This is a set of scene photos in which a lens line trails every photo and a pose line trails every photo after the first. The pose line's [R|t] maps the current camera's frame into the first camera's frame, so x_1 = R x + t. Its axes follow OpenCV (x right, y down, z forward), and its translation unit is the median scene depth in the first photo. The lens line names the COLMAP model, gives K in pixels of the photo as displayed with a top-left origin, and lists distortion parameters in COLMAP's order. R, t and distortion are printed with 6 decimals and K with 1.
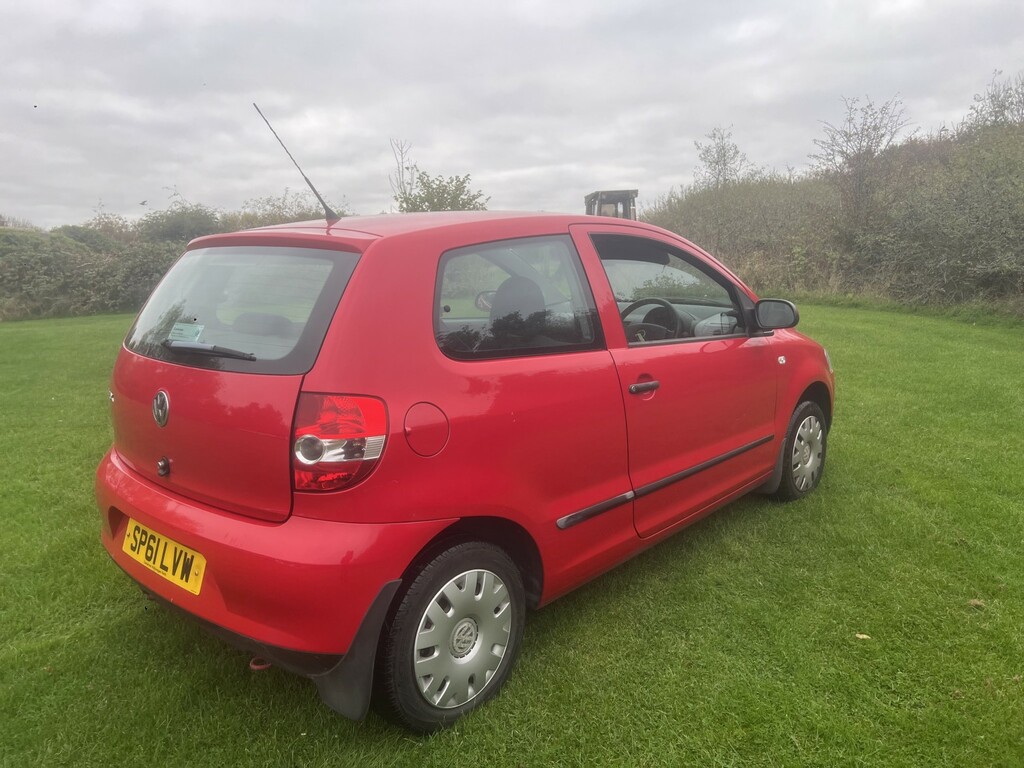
lens RADIAL K [[774.9, 0, 511.8], [0, 774.9, 369.2], [0, 0, 1]] dist [0.002987, -0.044716]
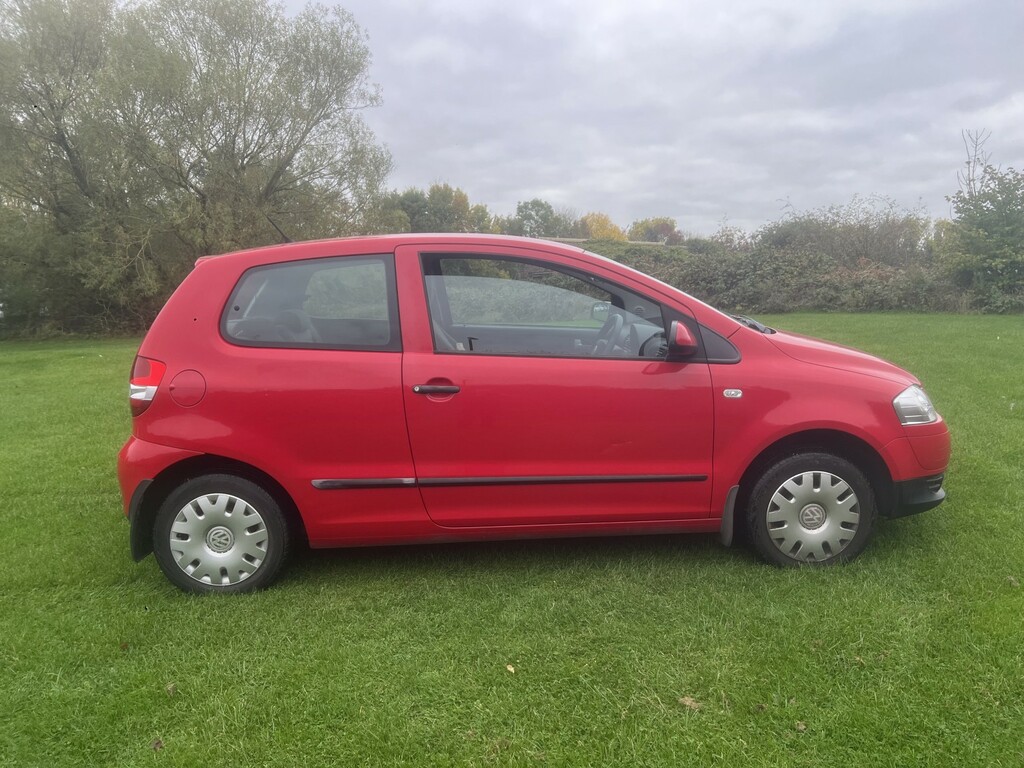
lens RADIAL K [[762.9, 0, 512.0], [0, 762.9, 384.0], [0, 0, 1]] dist [0.069752, -0.085592]
pose [[0.671881, 0.105701, -0.733078, 1.041975], [-0.098666, 0.993716, 0.052852, -0.053830], [0.734058, 0.036819, 0.678088, 0.333374]]
